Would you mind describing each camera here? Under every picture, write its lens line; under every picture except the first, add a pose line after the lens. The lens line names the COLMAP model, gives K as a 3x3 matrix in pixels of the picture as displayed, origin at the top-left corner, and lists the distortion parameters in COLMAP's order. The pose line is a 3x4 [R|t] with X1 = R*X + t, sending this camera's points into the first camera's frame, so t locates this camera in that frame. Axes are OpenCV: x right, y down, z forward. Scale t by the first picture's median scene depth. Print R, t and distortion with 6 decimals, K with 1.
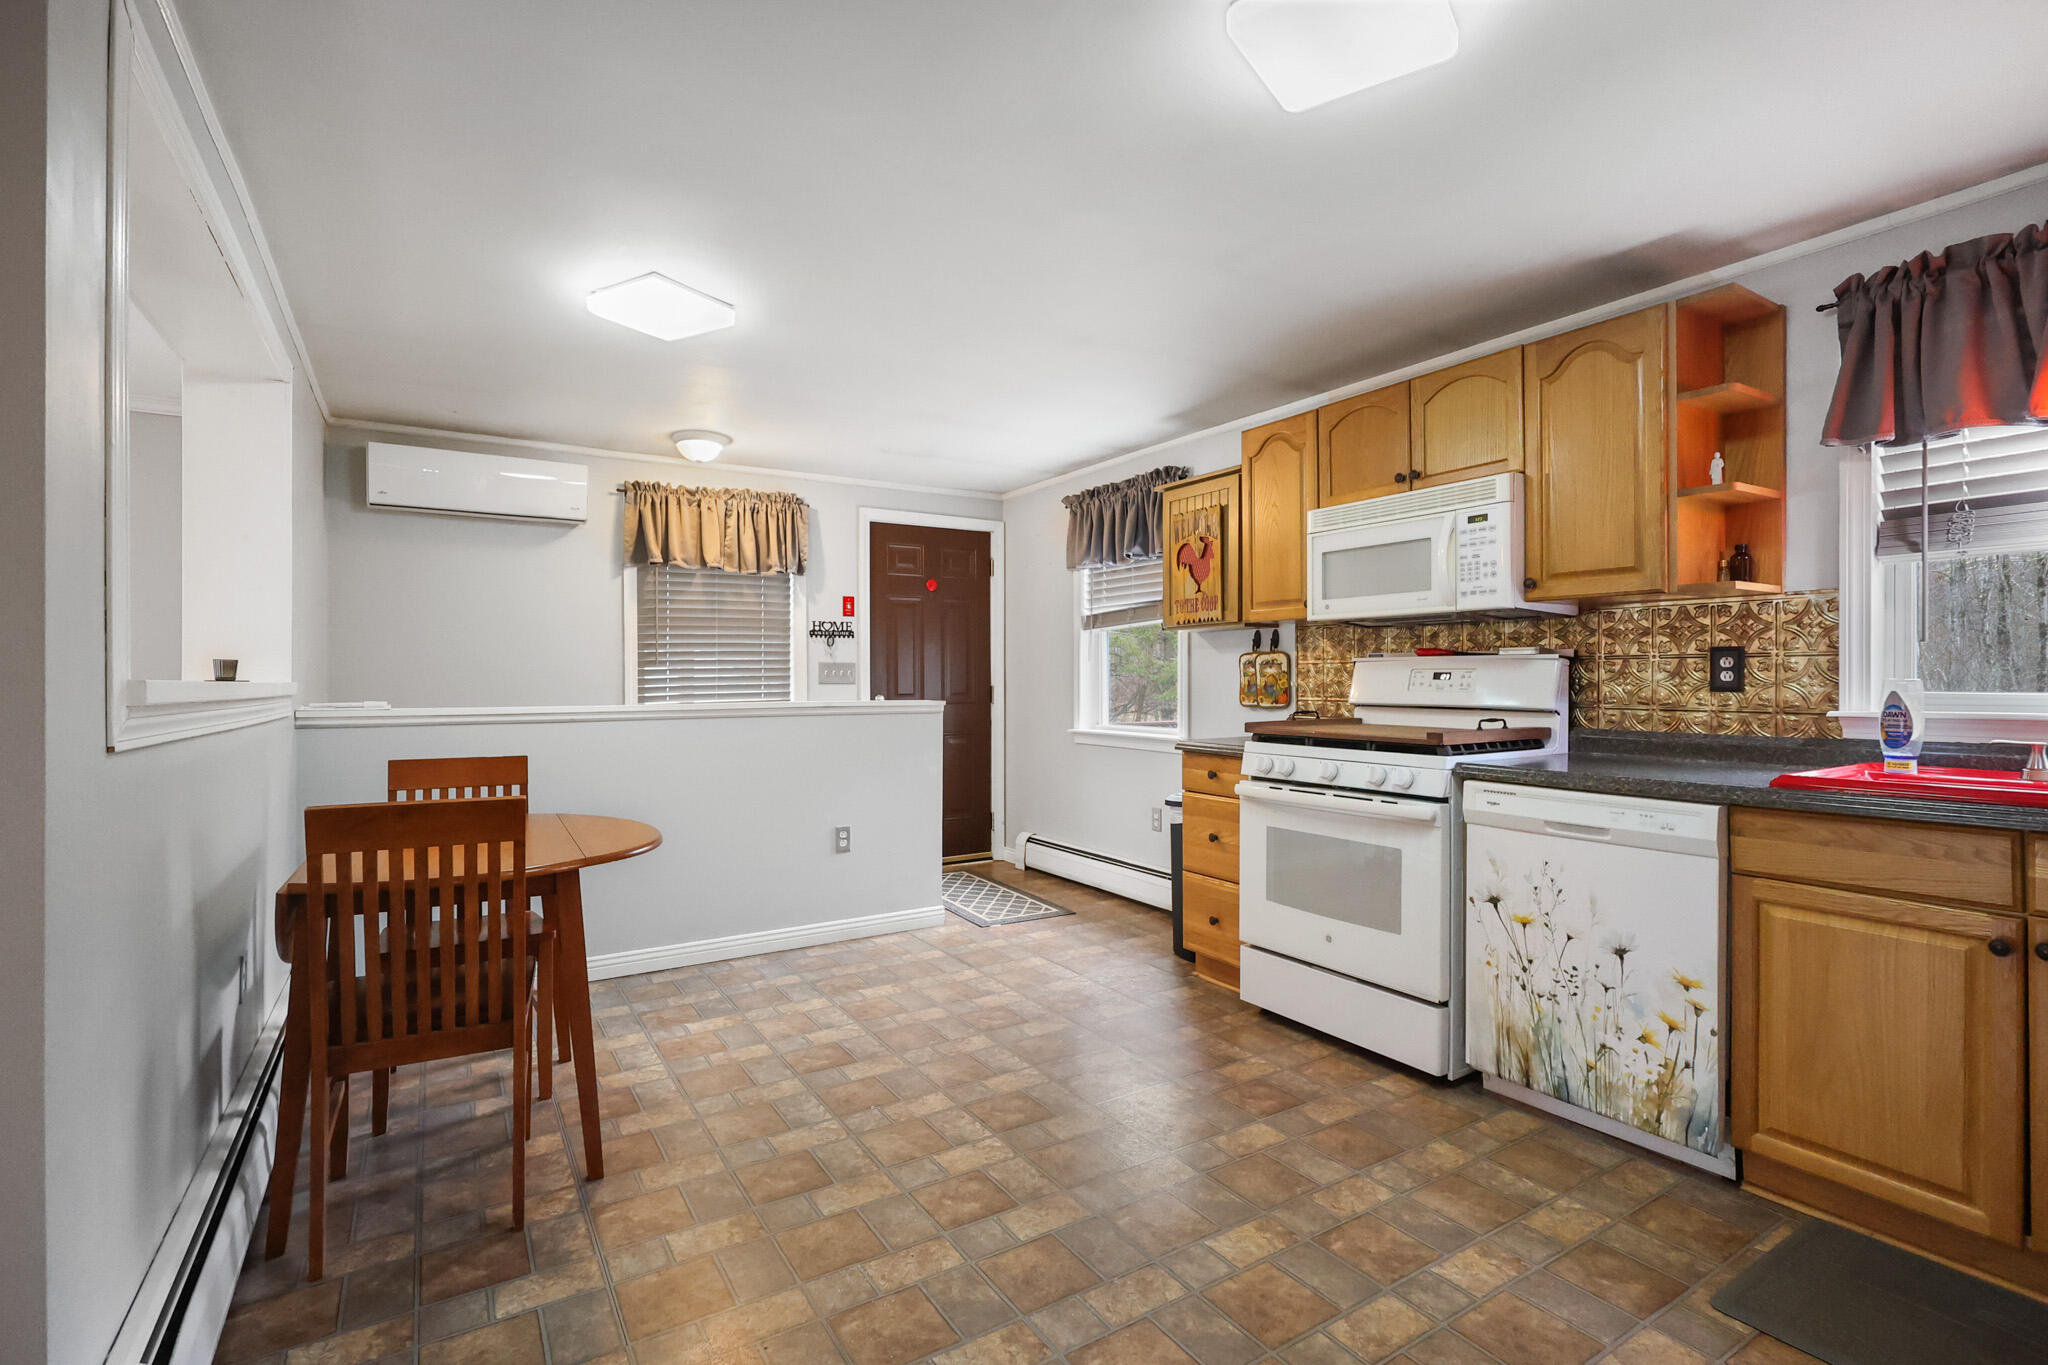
lens RADIAL K [[947.5, 0, 1017.6], [0, 947.5, 682.7], [0, 0, 1]] dist [-0.002240, 0.000118]
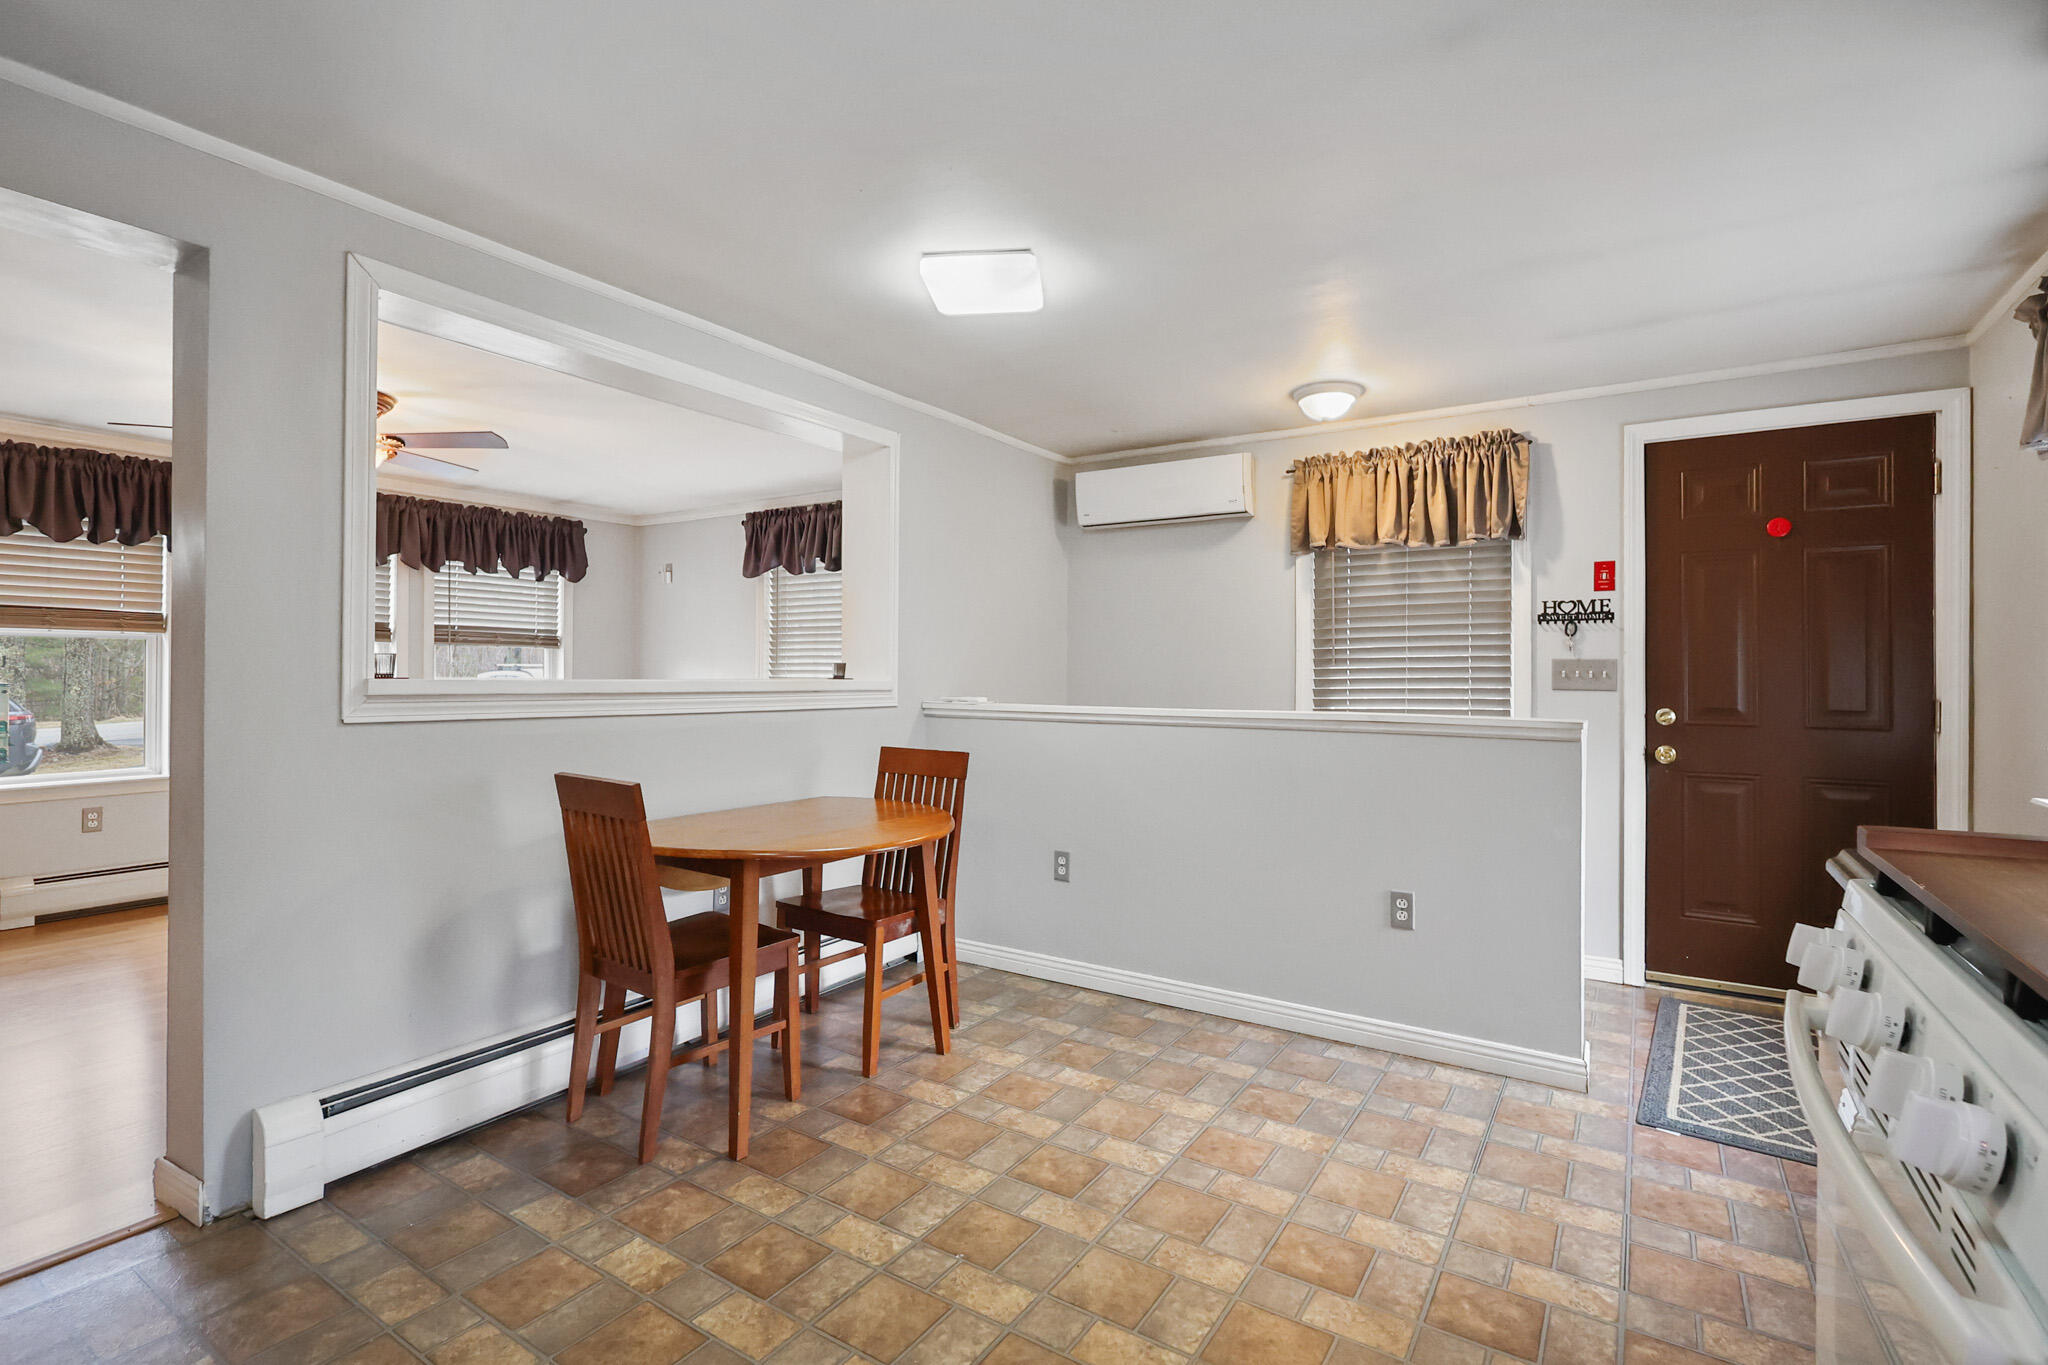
lens RADIAL K [[944.0, 0, 1026.7], [0, 944.0, 669.9], [0, 0, 1]] dist [-0.002997, 0.001179]
pose [[0.424569, 0.001729, -0.905394, 0.466377], [-0.011447, 0.999929, -0.003459, -0.011642], [0.905323, 0.011832, 0.424558, 0.621680]]
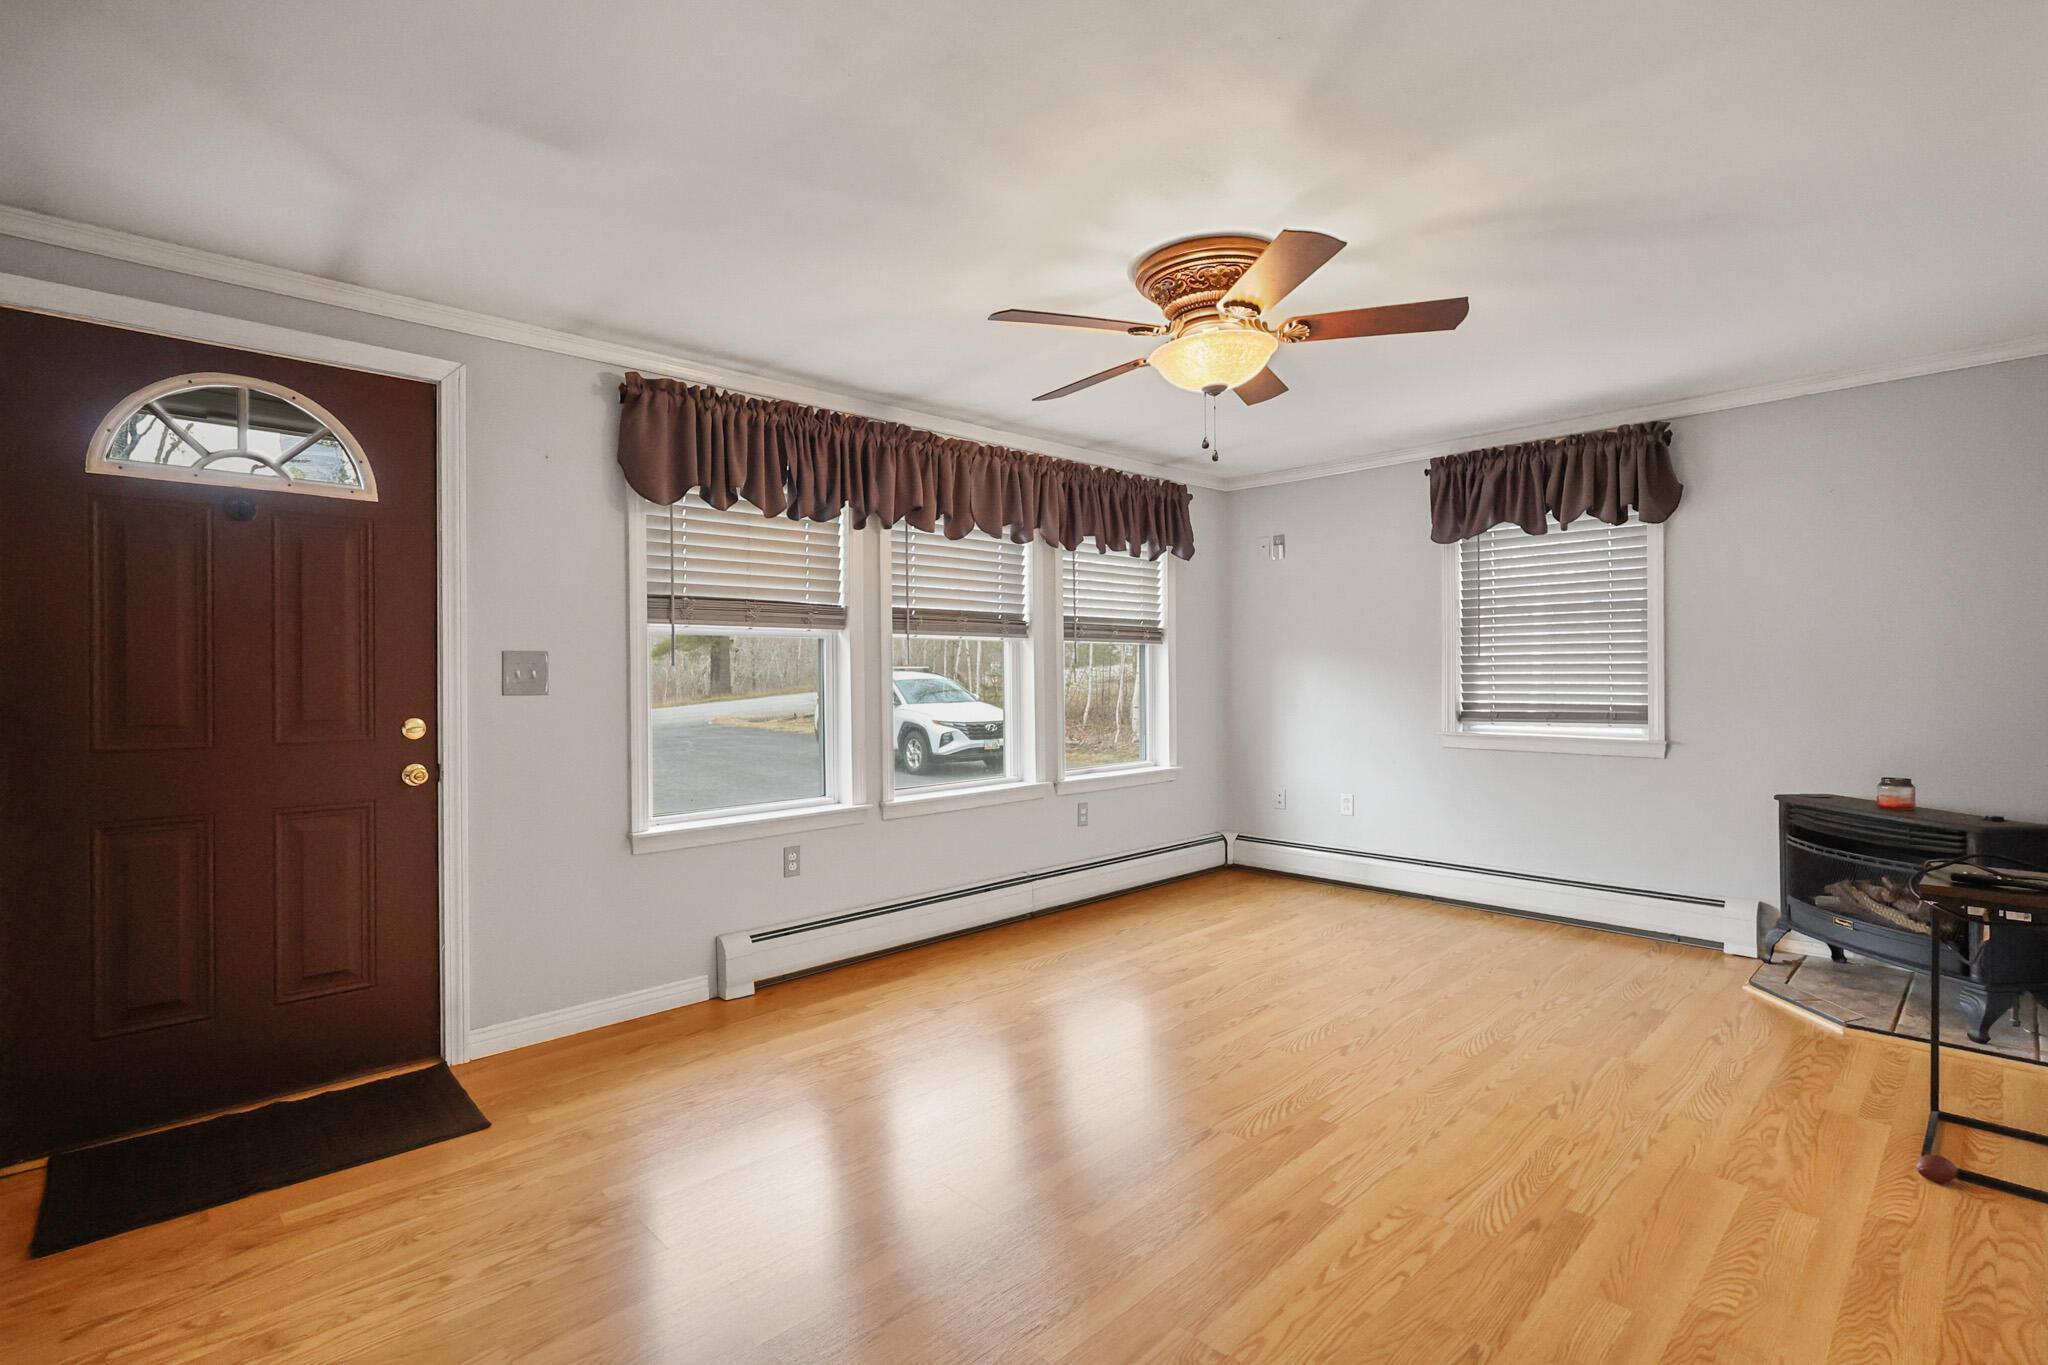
lens RADIAL K [[948.5, 0, 1032.4], [0, 948.5, 677.4], [0, 0, 1]] dist [-0.004796, -0.000131]
pose [[0.206983, 0.006132, -0.978325, -0.273209], [0.004486, 0.999964, 0.007217, -0.005686], [0.978334, -0.005883, 0.206948, -0.045032]]
